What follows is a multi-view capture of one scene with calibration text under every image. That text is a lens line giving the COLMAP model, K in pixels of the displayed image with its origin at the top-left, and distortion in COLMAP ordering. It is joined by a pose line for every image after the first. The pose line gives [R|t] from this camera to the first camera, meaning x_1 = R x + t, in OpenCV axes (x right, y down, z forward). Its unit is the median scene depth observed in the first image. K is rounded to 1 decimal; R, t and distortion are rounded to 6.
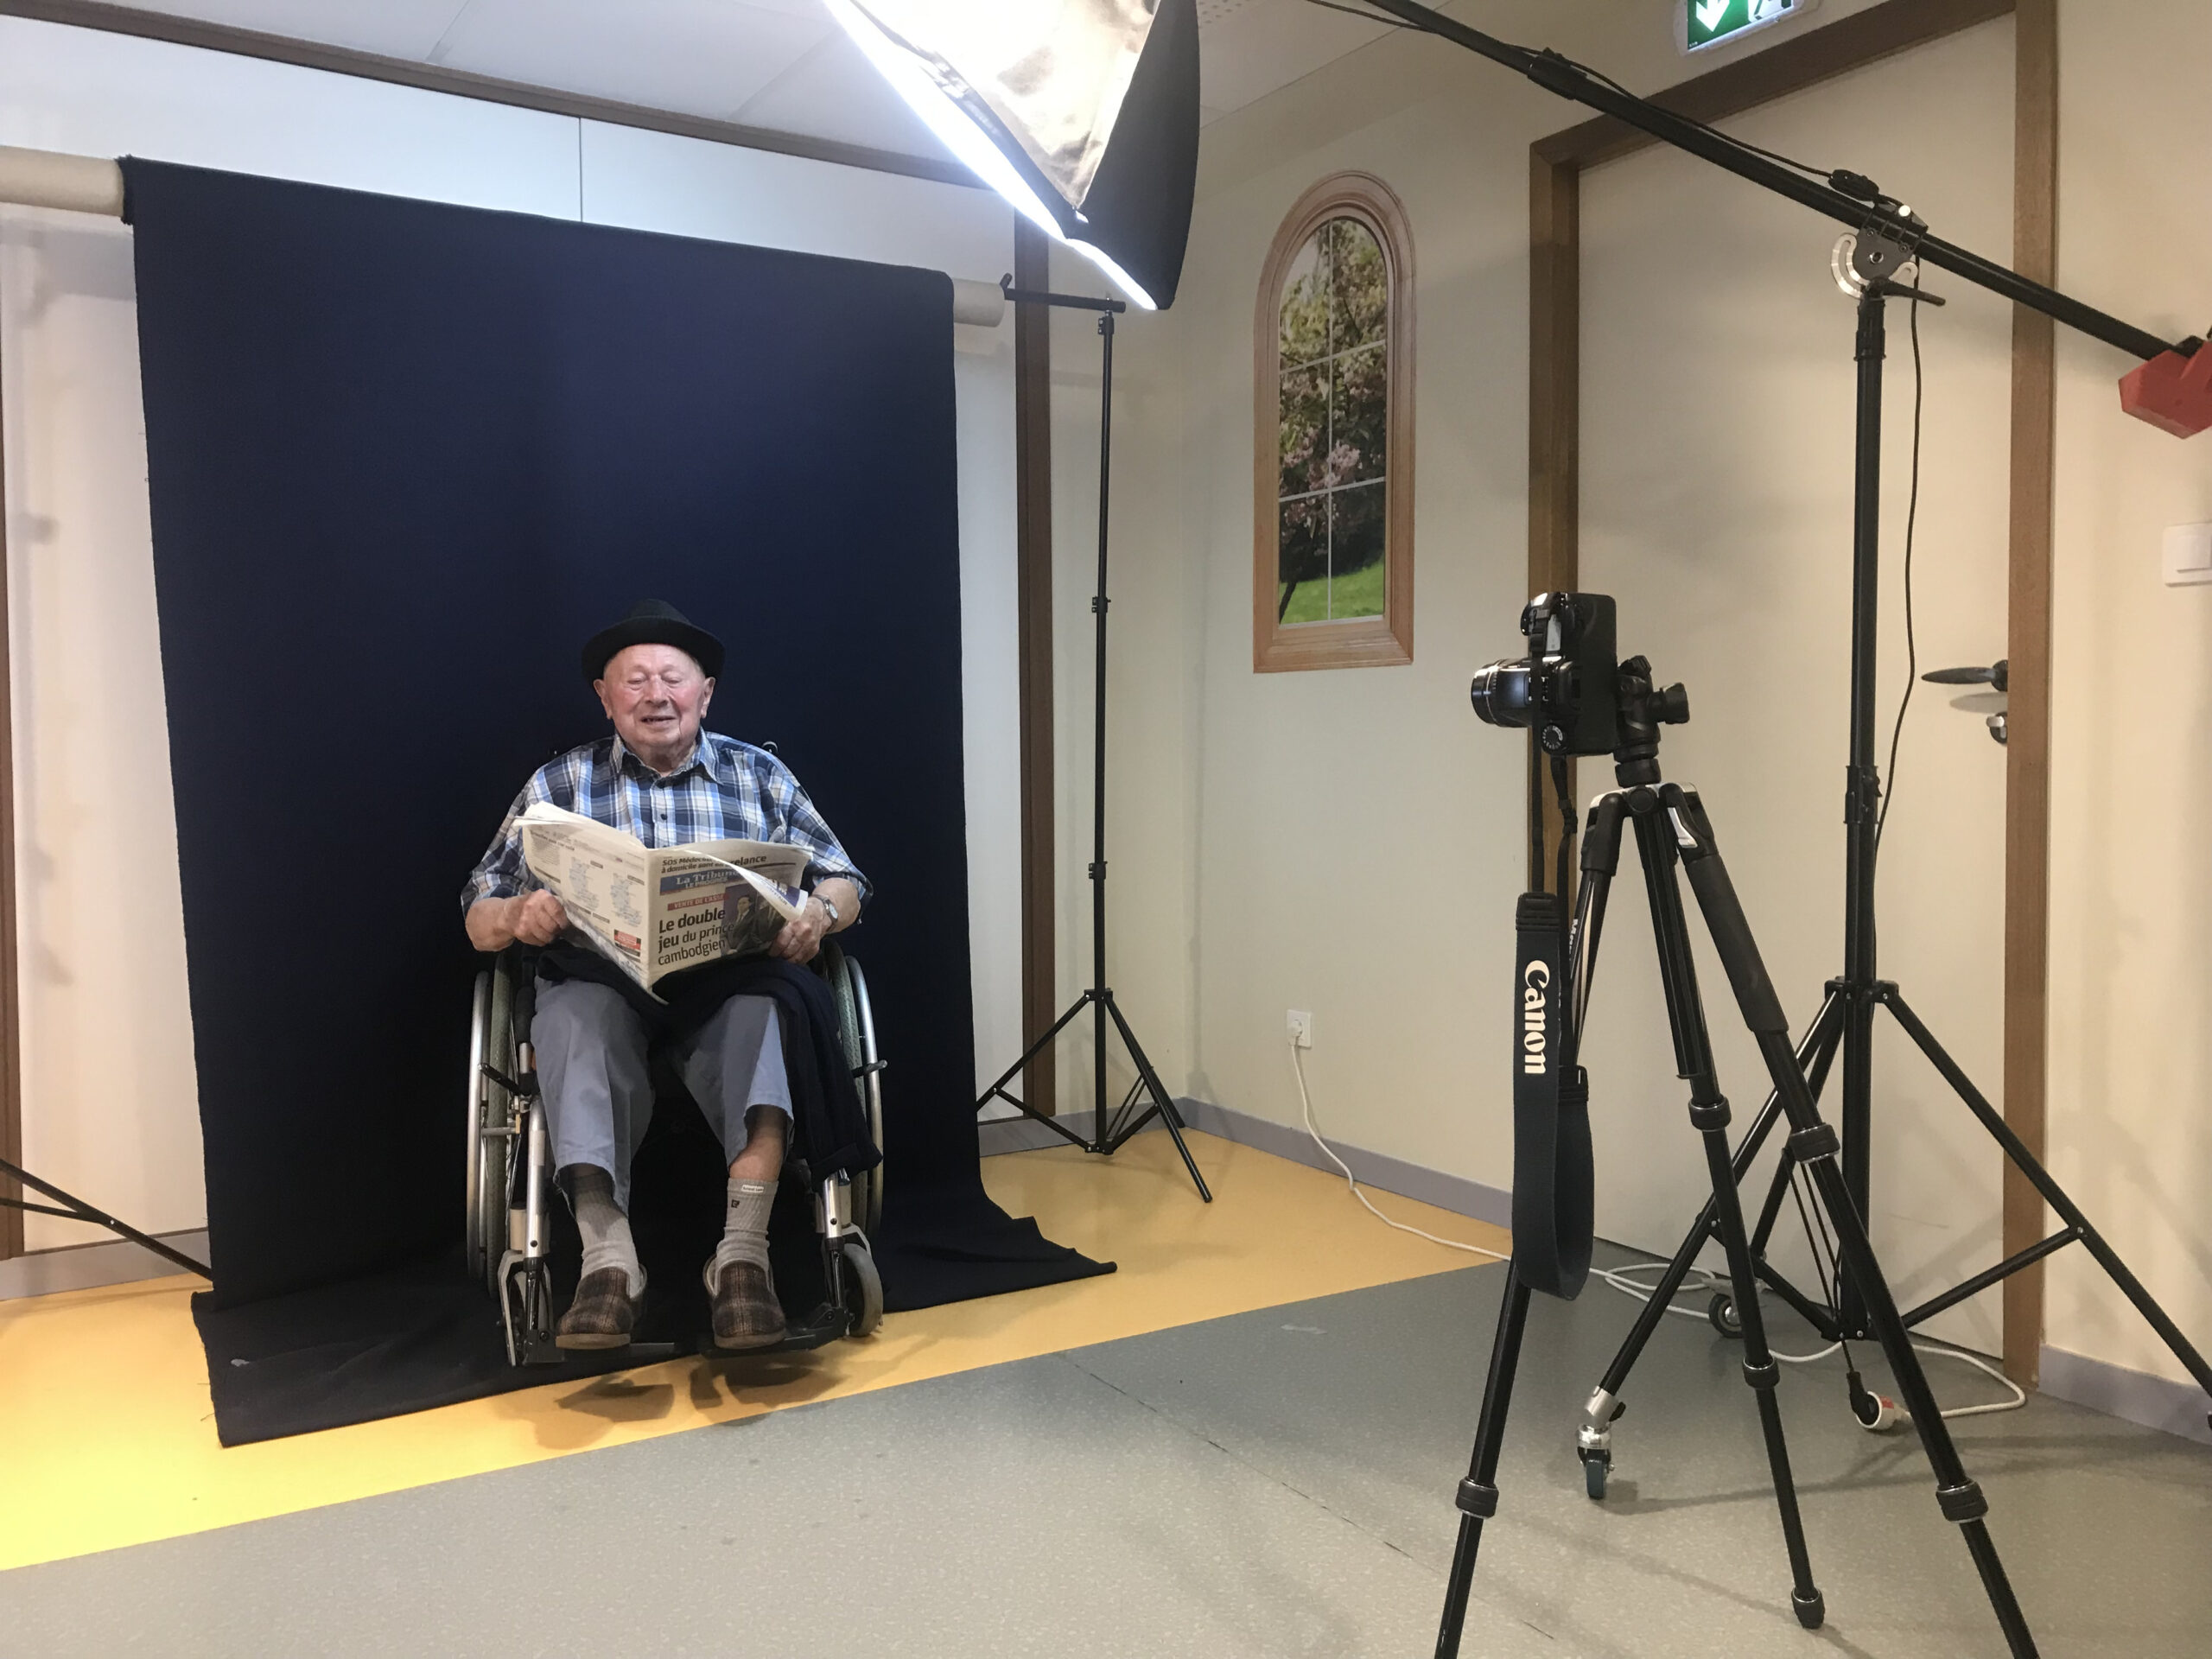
lens RADIAL K [[1812.0, 0, 1099.9], [0, 1812.0, 824.6], [0, 0, 1]] dist [0.052403, -0.036329]
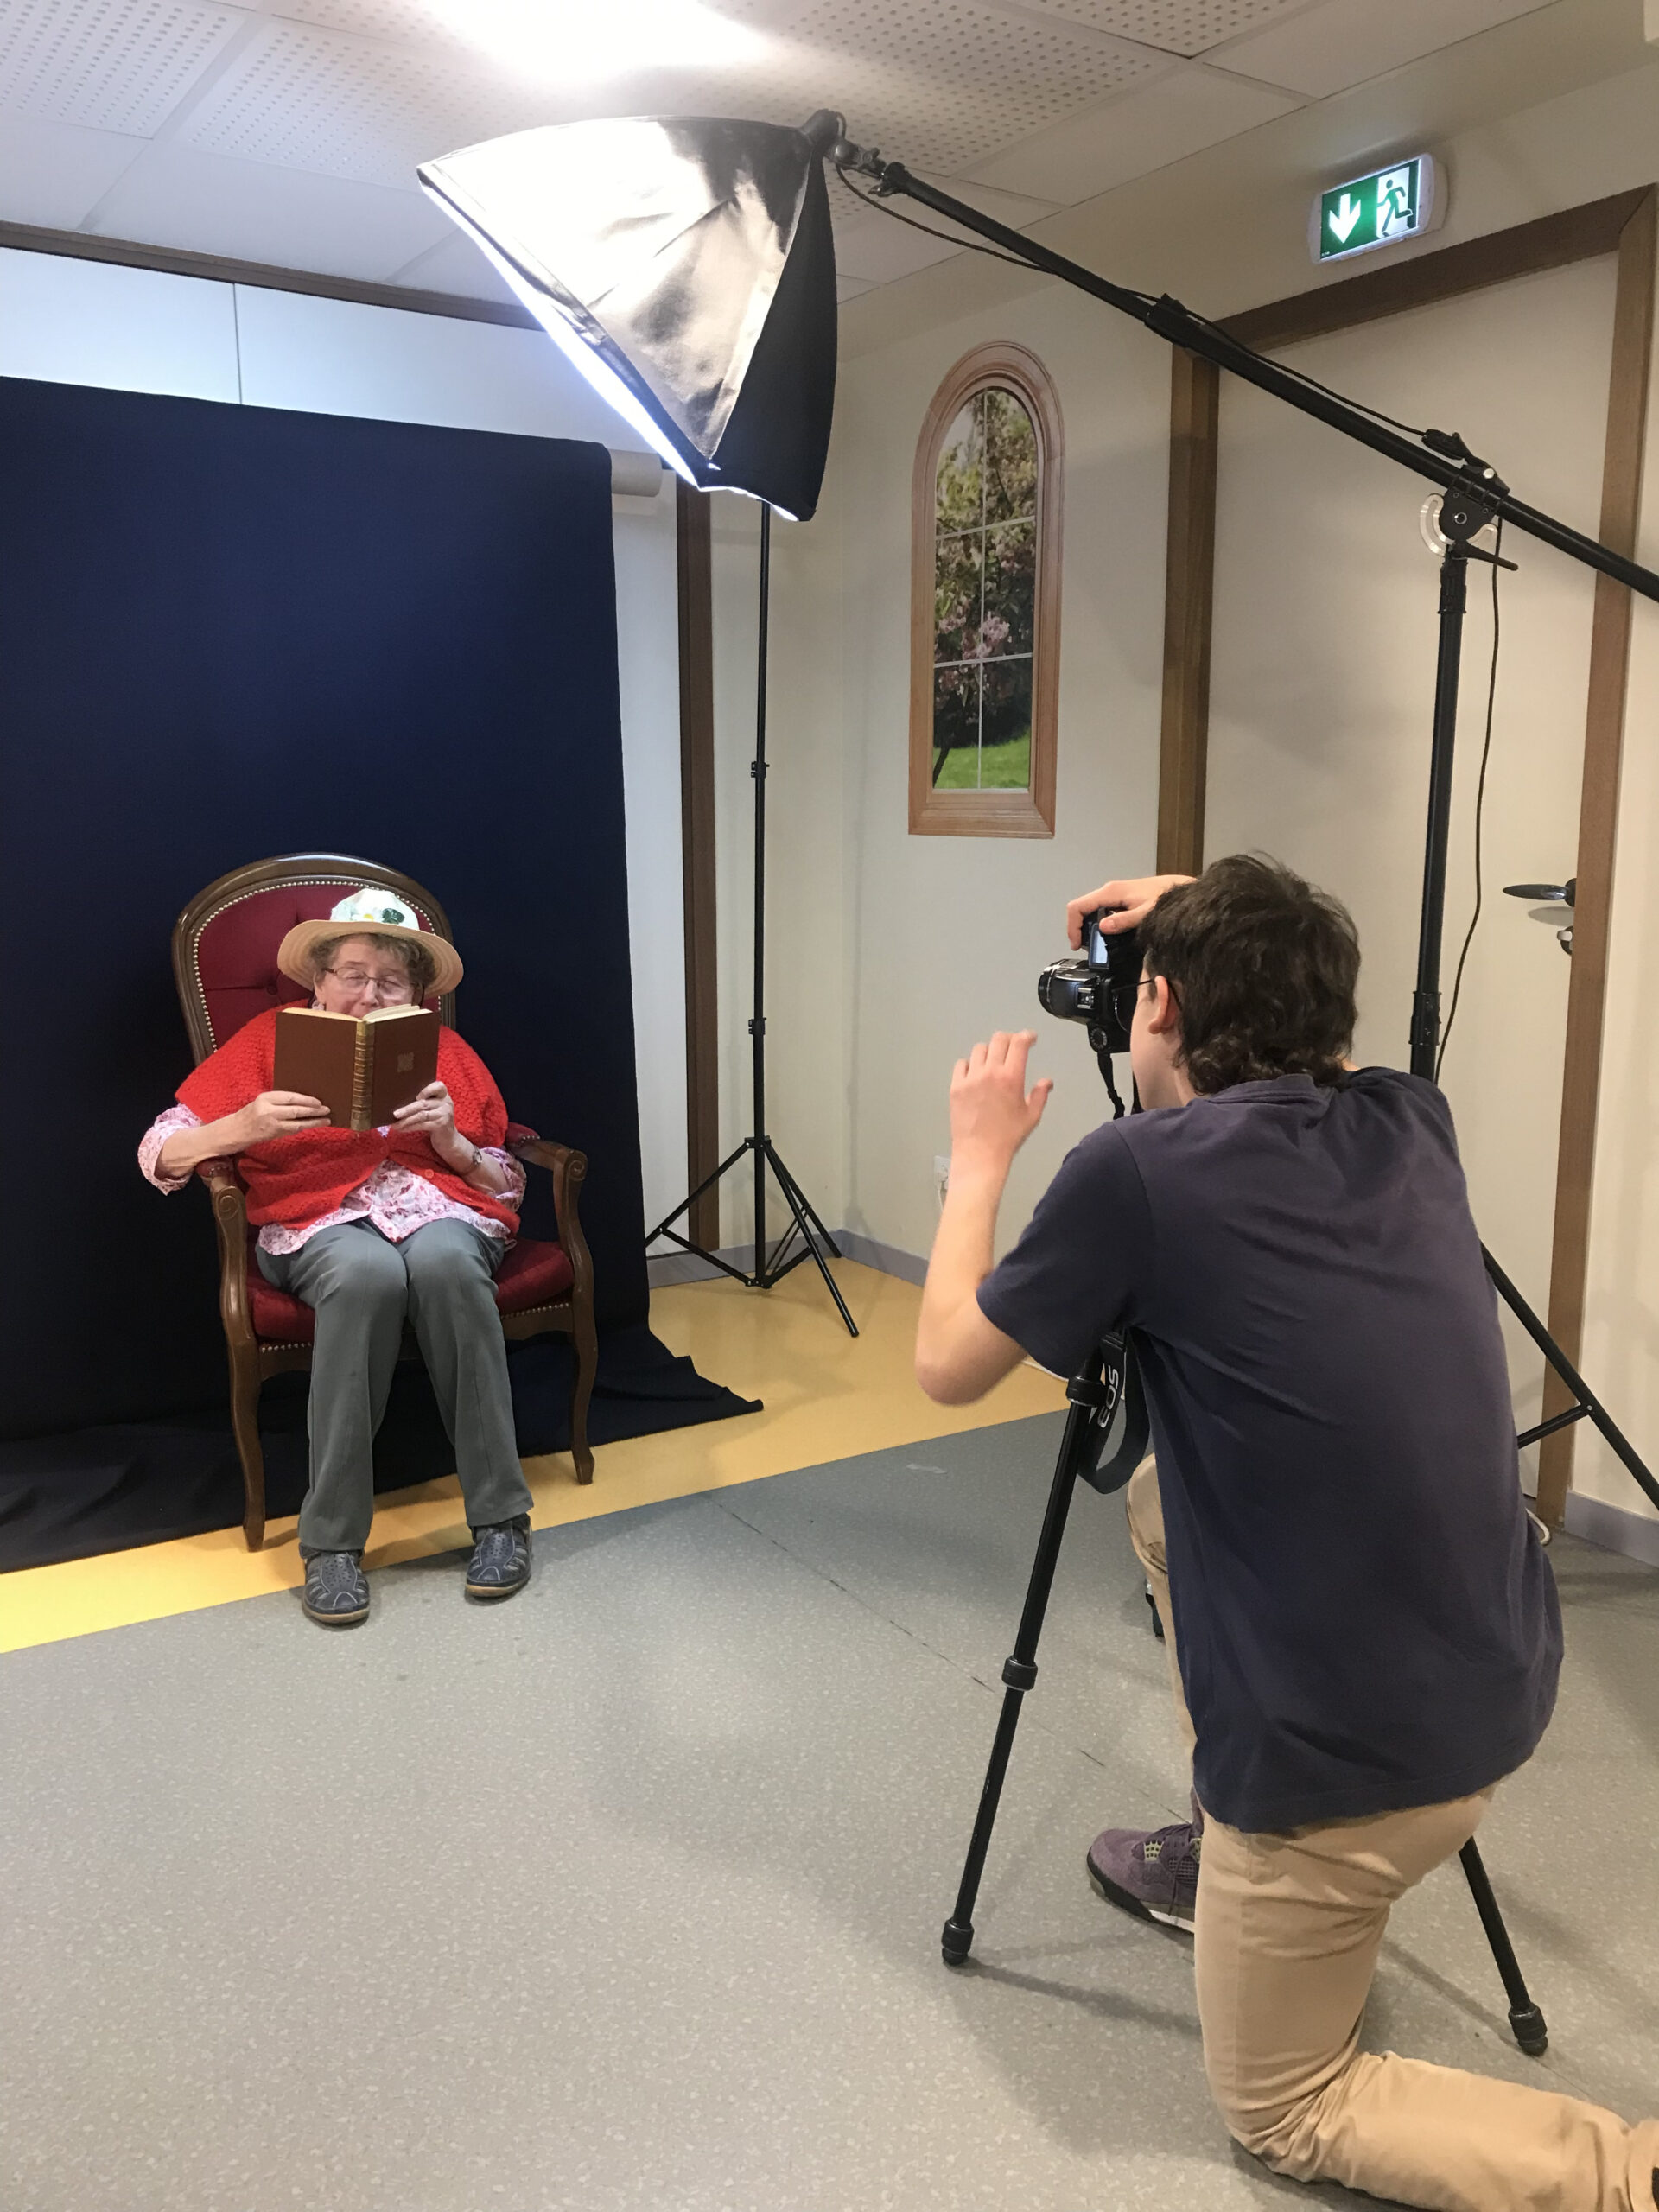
lens RADIAL K [[1812.0, 0, 839.0], [0, 1812.0, 1109.2], [0, 0, 1]] dist [0.052403, -0.036329]
pose [[0.999782, 0.004471, 0.020382, 0.030657], [-0.007018, 0.991923, 0.126651, -0.072832], [-0.019651, -0.126766, 0.991738, -0.065409]]
